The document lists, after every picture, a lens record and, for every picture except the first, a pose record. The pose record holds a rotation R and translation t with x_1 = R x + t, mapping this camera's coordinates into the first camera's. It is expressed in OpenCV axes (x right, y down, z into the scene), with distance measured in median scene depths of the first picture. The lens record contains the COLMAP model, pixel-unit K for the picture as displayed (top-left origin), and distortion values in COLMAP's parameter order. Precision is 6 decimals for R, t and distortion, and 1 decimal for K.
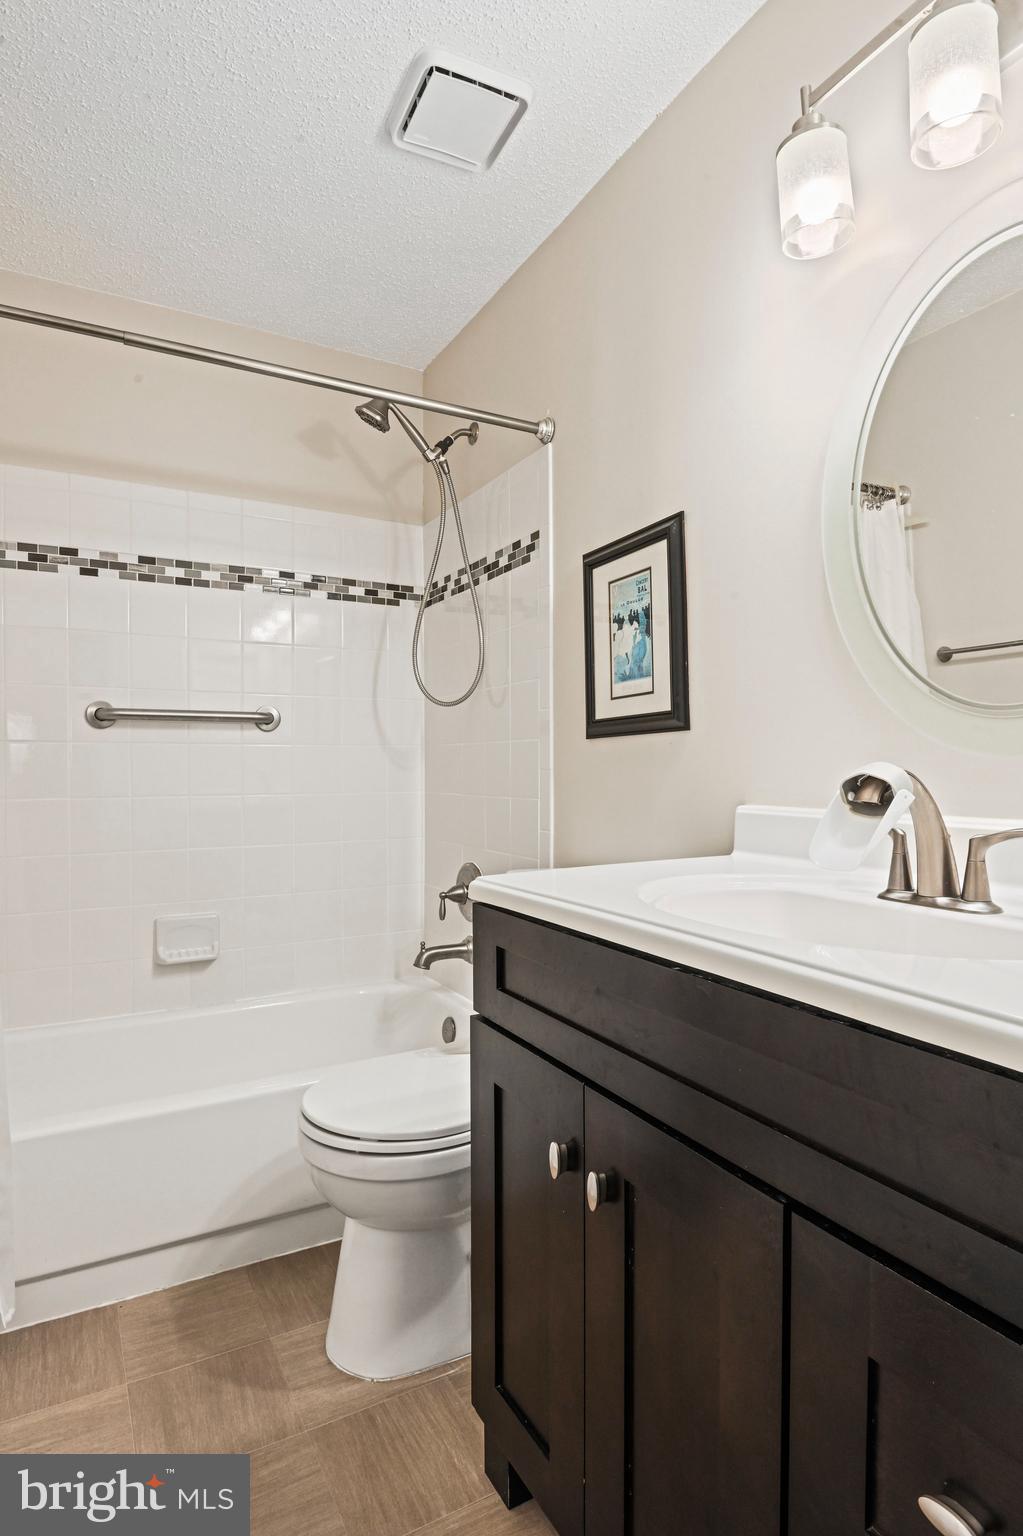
lens RADIAL K [[832.1, 0, 478.3], [0, 832.1, 773.9], [0, 0, 1]] dist [-0.015676, -0.008501]
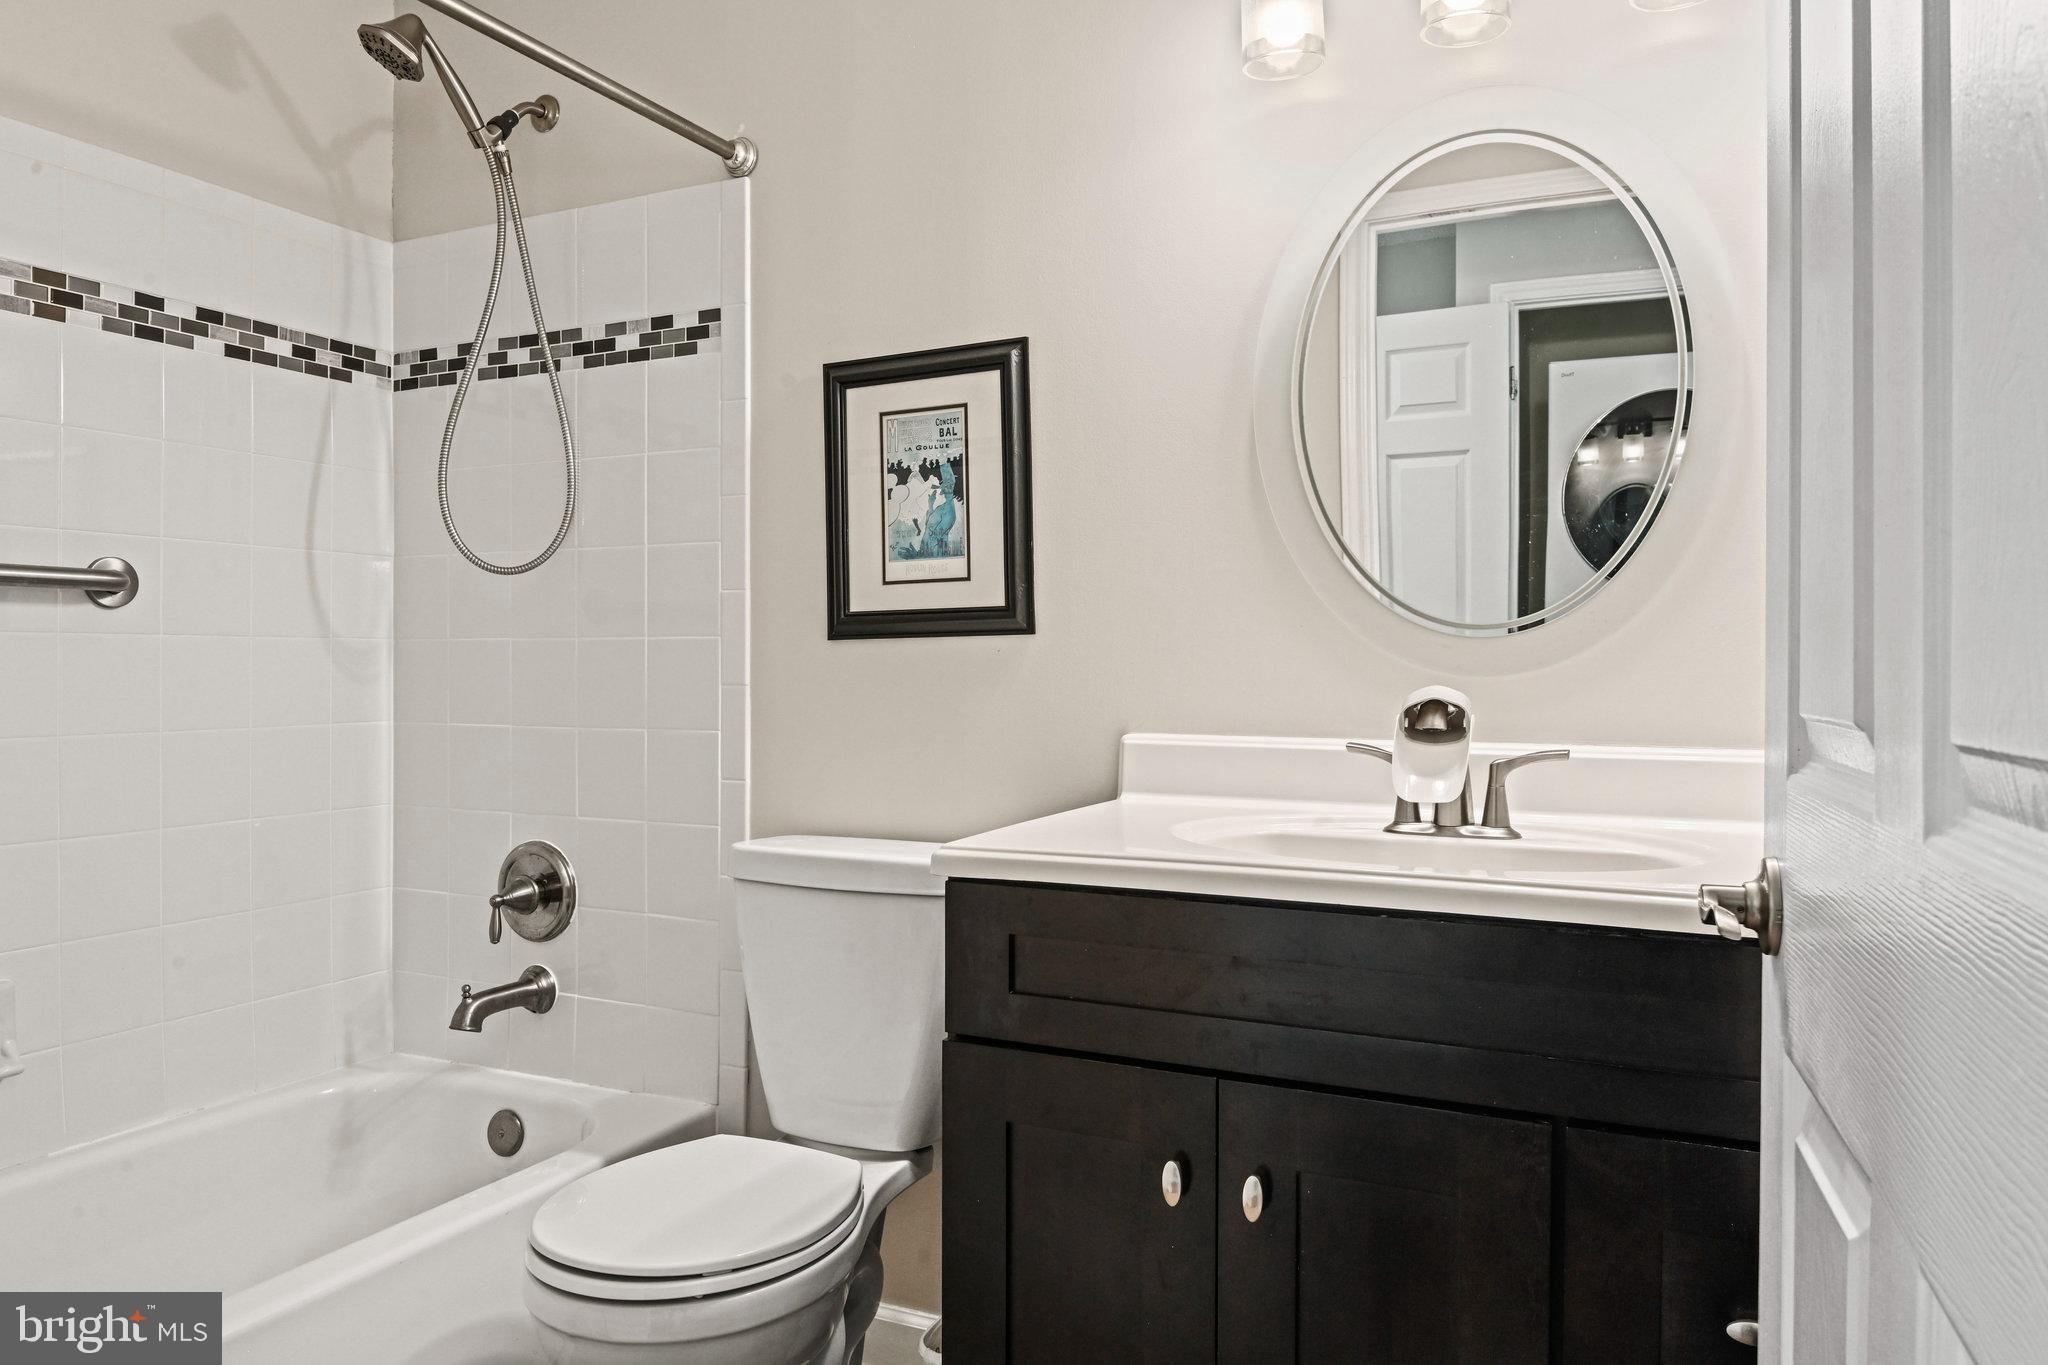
lens RADIAL K [[1394.7, 0, 1043.9], [0, 1394.7, 676.3], [0, 0, 1]] dist [-0.008845, -0.000049]
pose [[0.812530, -0.001370, 0.582918, -0.322843], [0.001433, 0.999999, 0.000353, -0.010730], [-0.582917, 0.000549, 0.812531, -0.010712]]
